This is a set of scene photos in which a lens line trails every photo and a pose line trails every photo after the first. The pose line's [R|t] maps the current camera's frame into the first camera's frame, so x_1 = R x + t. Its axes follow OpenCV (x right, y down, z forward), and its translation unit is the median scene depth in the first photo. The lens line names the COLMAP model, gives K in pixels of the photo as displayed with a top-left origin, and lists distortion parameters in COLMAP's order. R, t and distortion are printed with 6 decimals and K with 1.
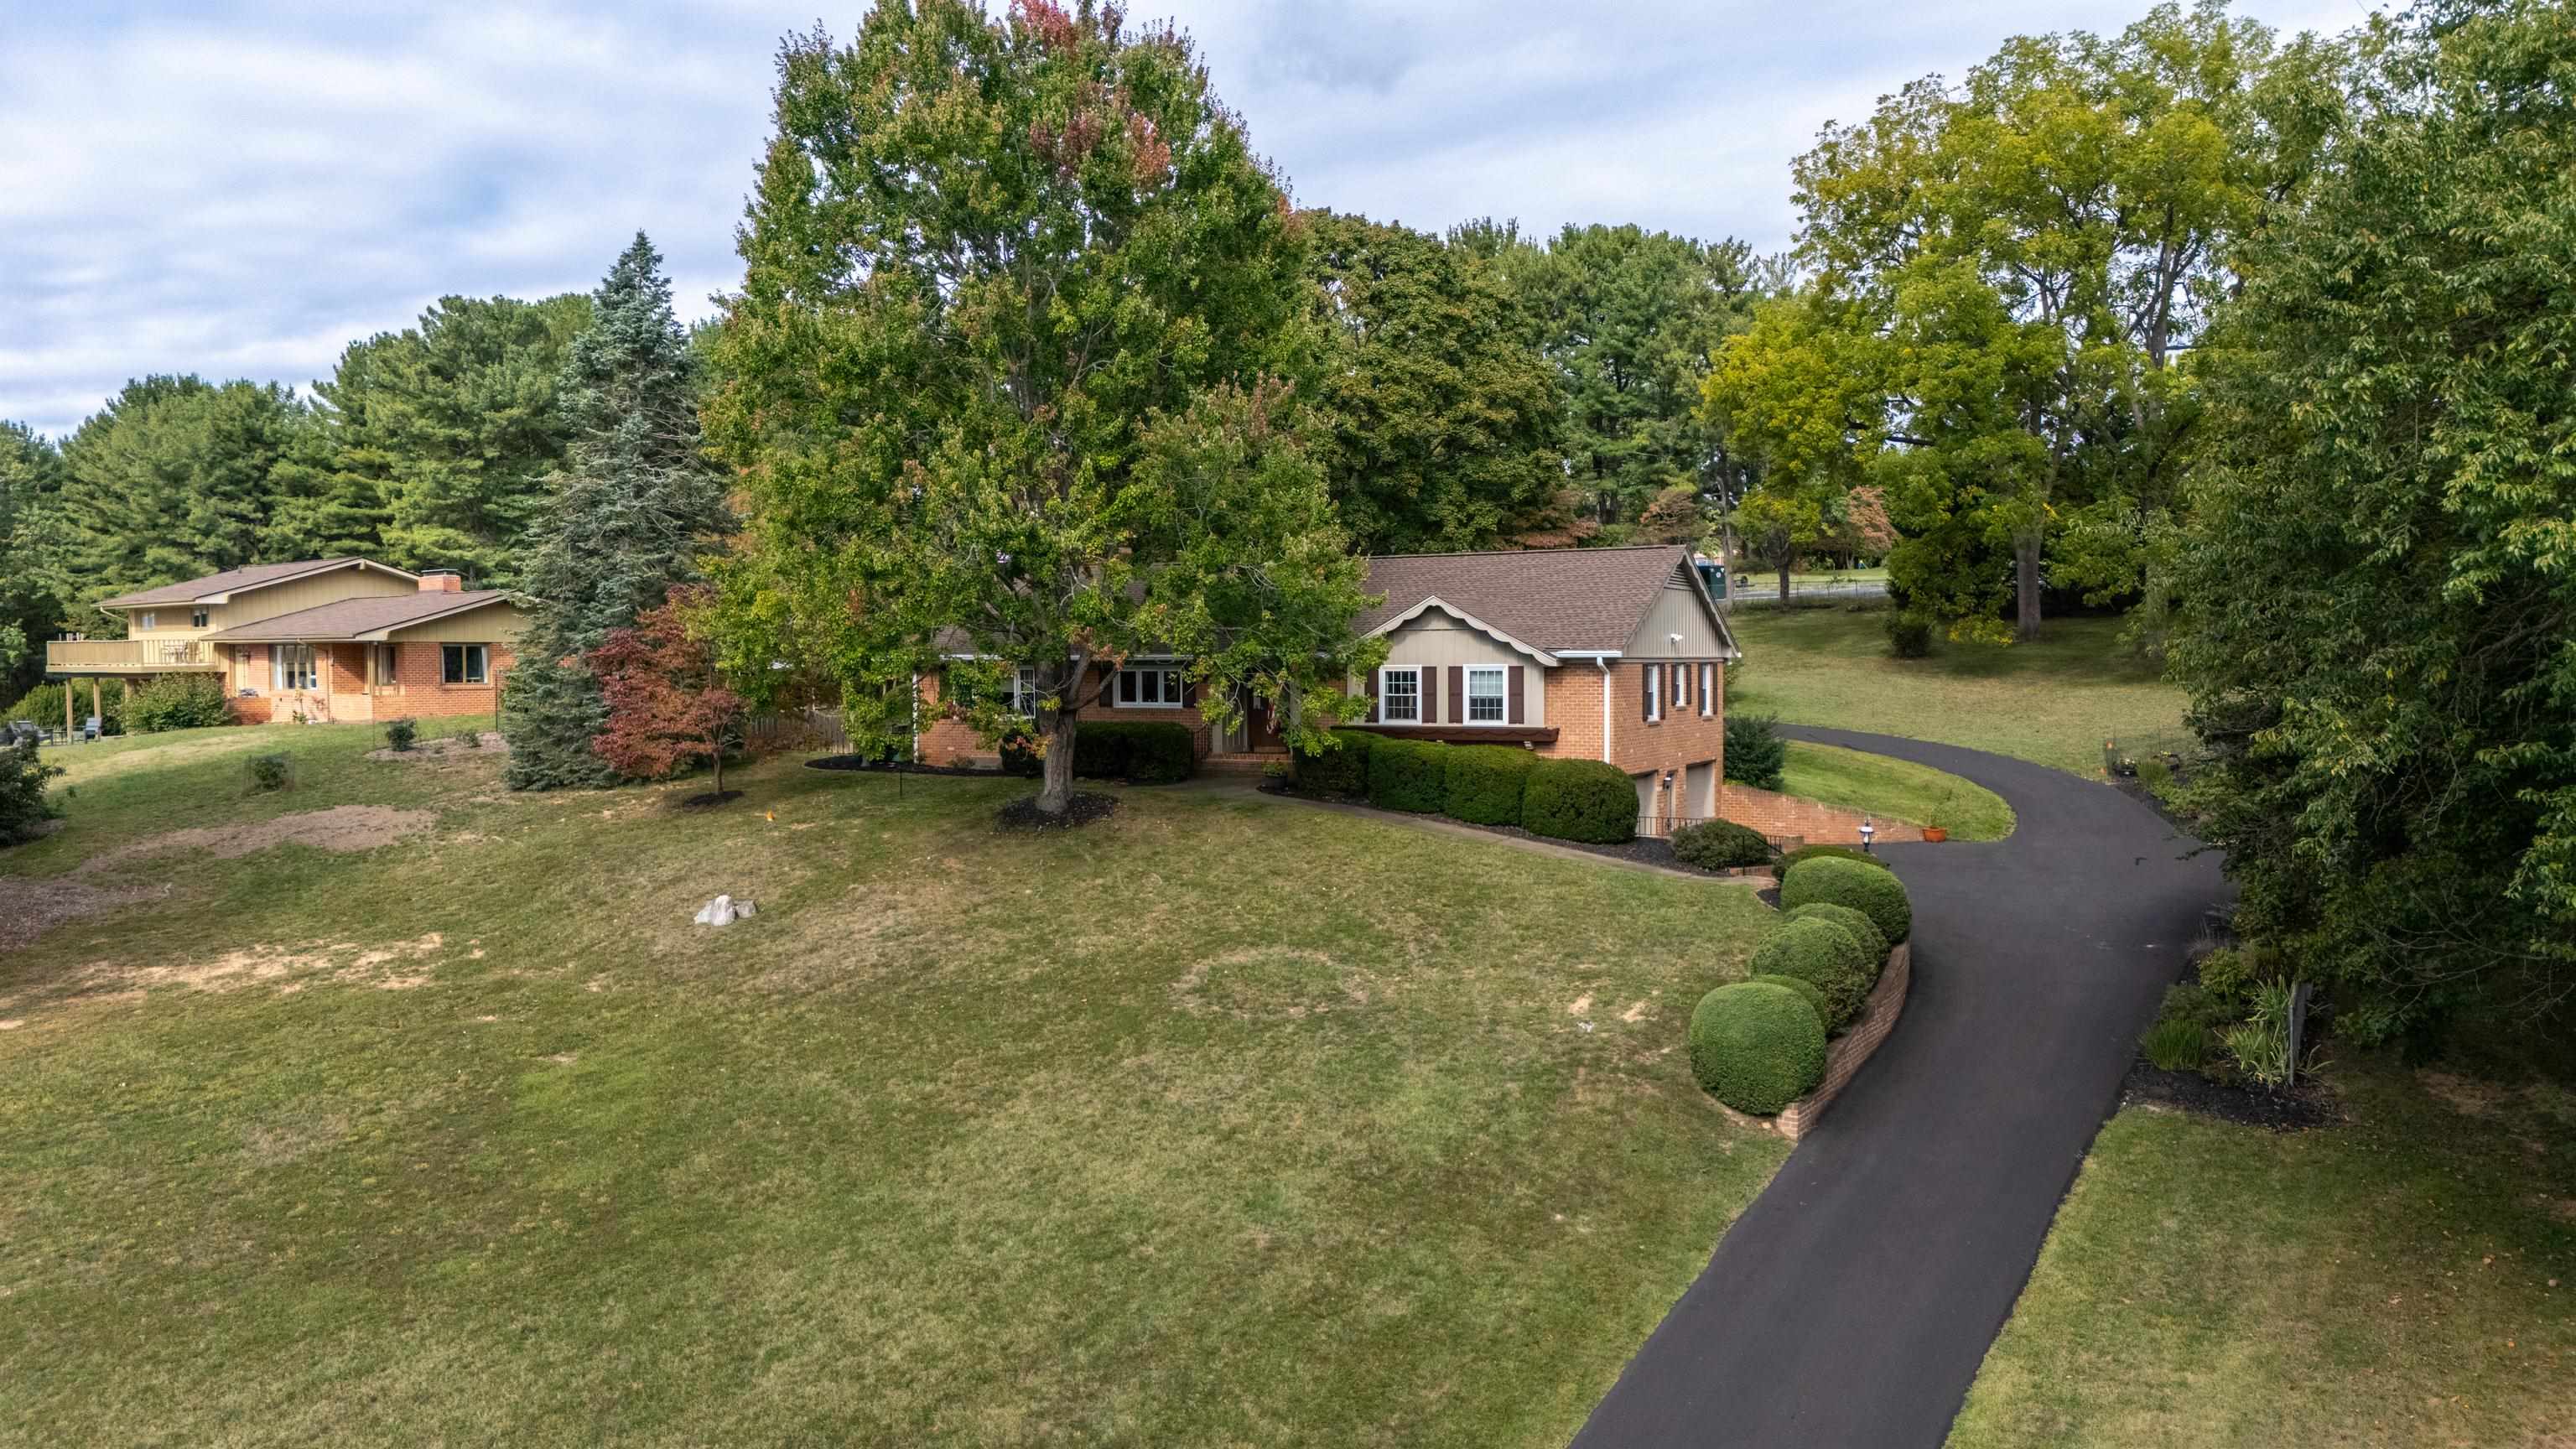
lens RADIAL K [[1897.7, 0, 1288.0], [0, 1897.7, 724.5], [0, 0, 1]] dist [0.074430, -0.068813]
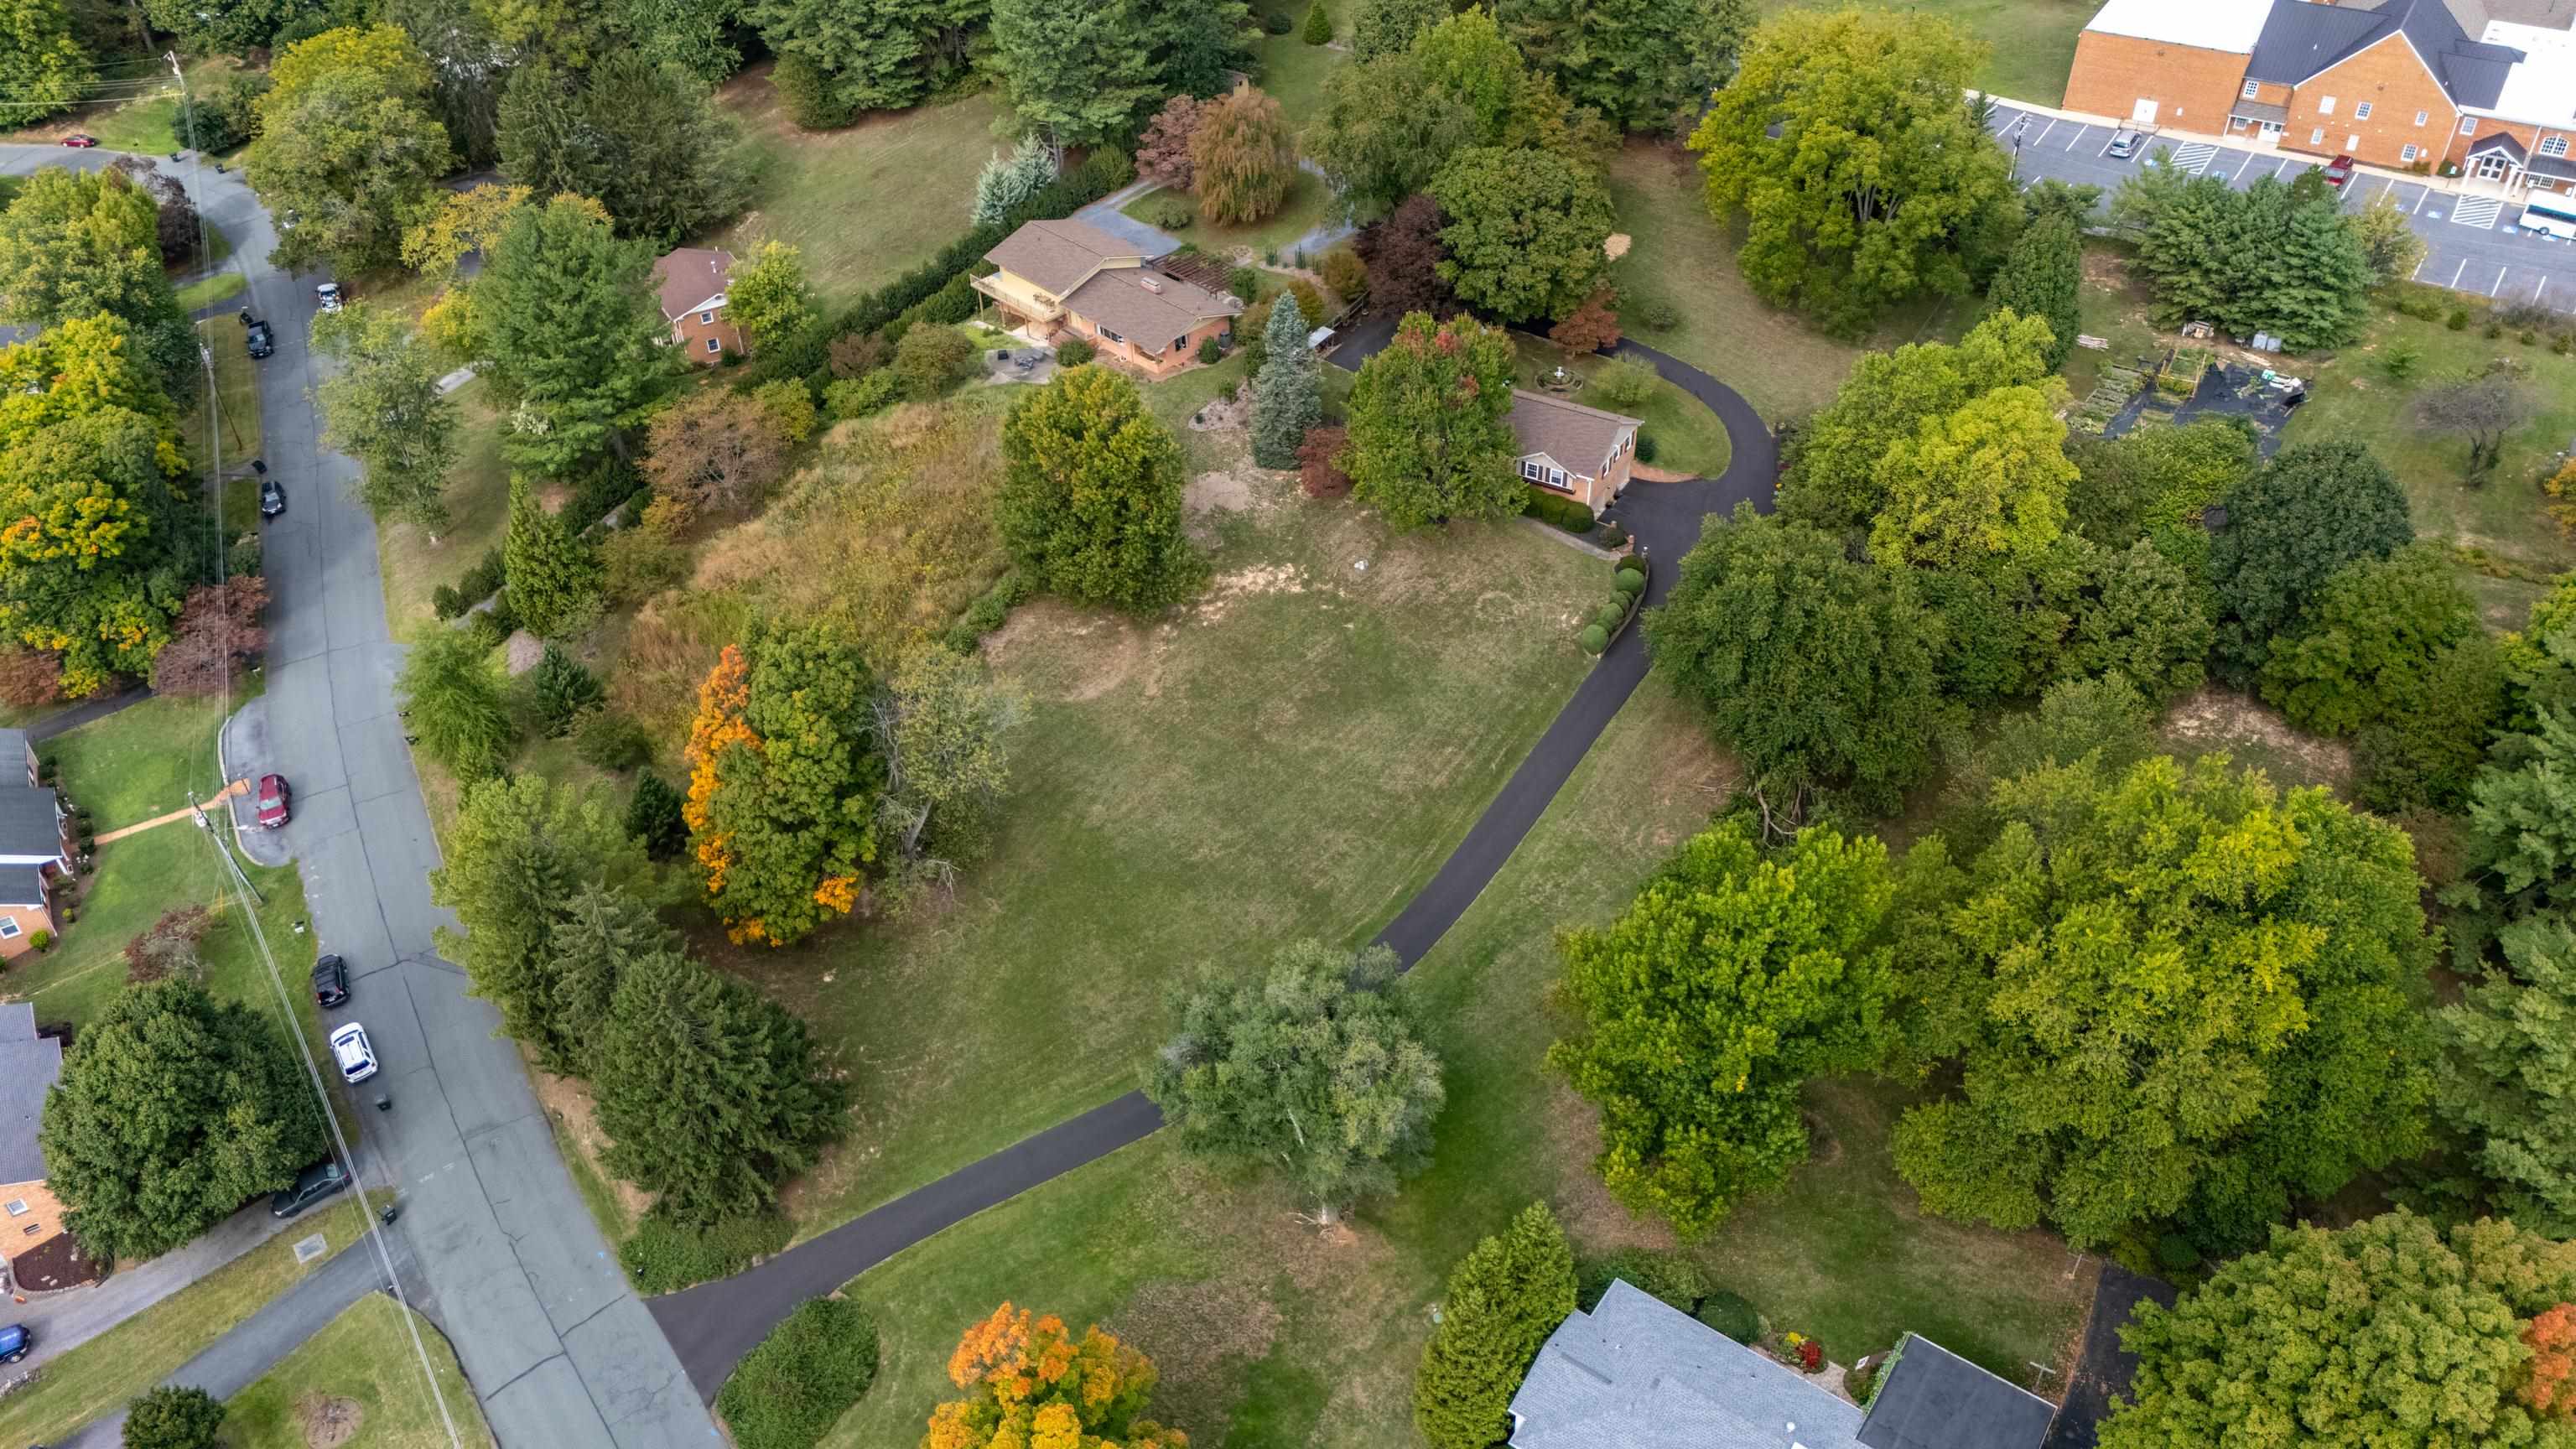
lens RADIAL K [[1897.7, 0, 1288.0], [0, 1897.7, 724.5], [0, 0, 1]] dist [0.074430, -0.068813]
pose [[0.998640, 0.023808, -0.046382, -0.216720], [0.008618, 0.802024, 0.597229, -1.755093], [0.051418, -0.596817, 0.800728, -2.108958]]
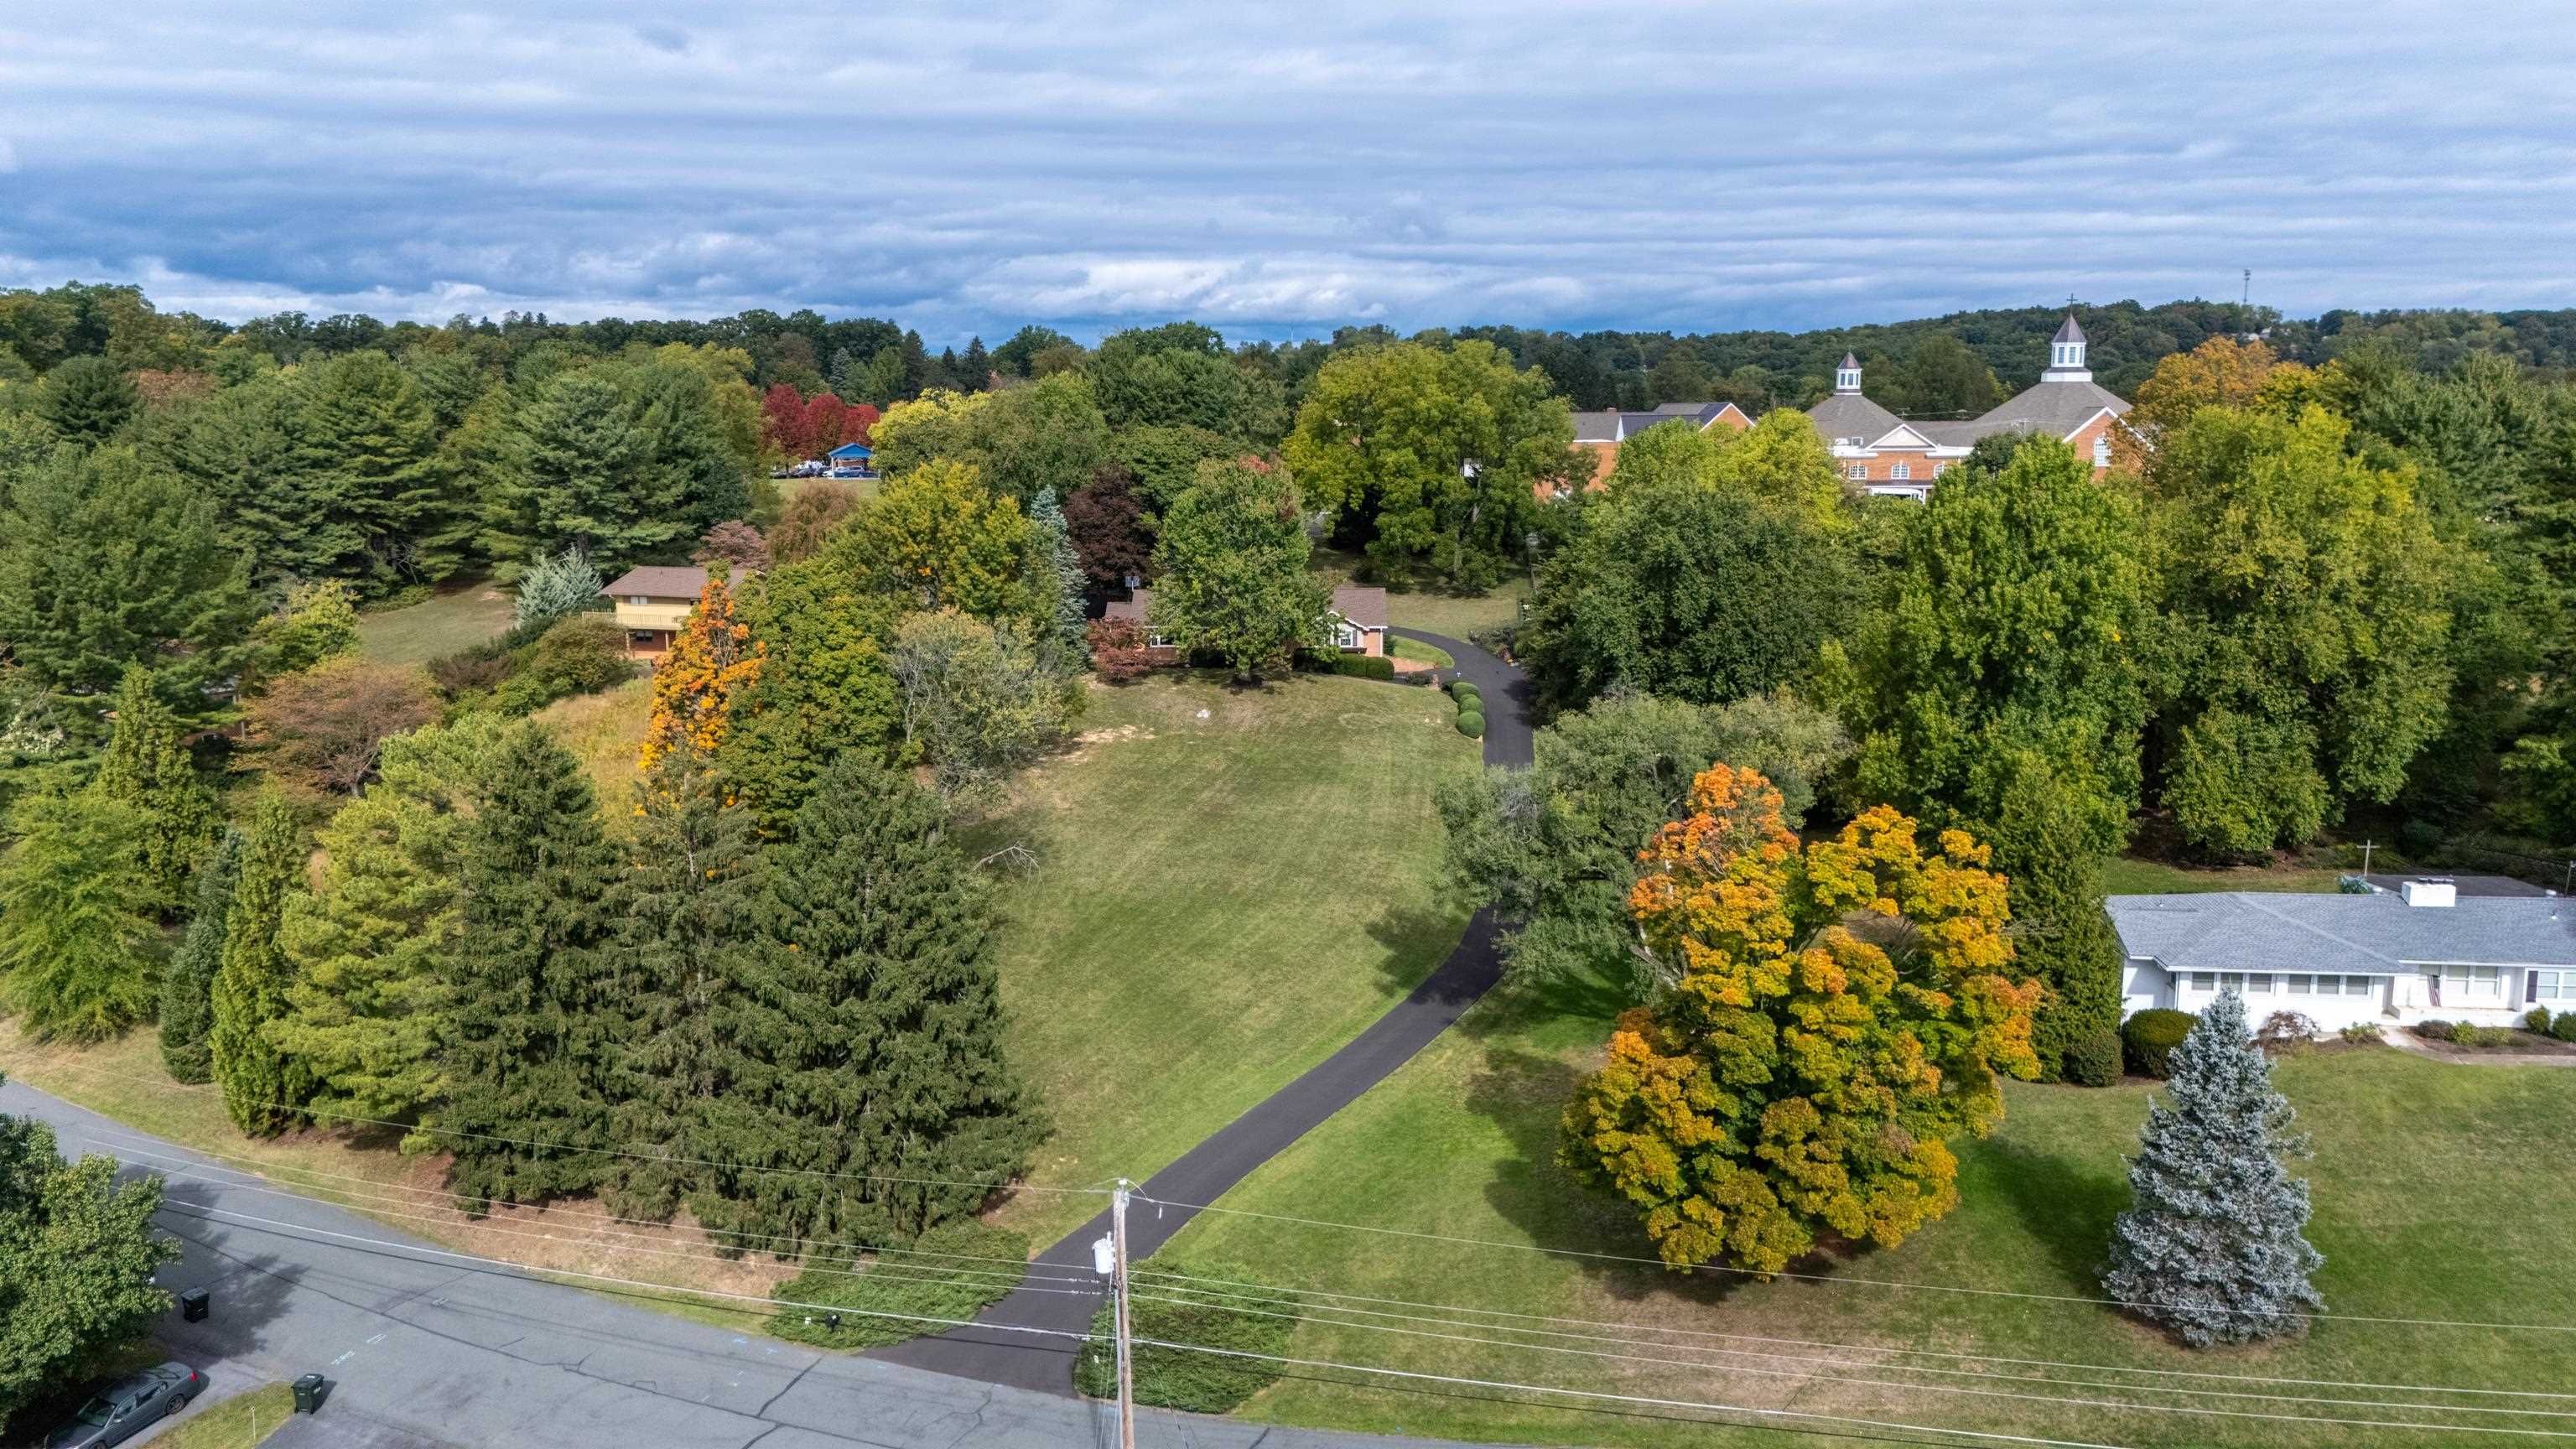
lens RADIAL K [[1900.7, 0, 1299.7], [0, 1900.7, 728.5], [0, 0, 1]] dist [0.052021, -0.060235]
pose [[0.892402, -0.068877, 0.445955, -1.532199], [0.012586, 0.991697, 0.127979, -0.298341], [-0.451067, -0.108596, 0.885859, -2.050188]]
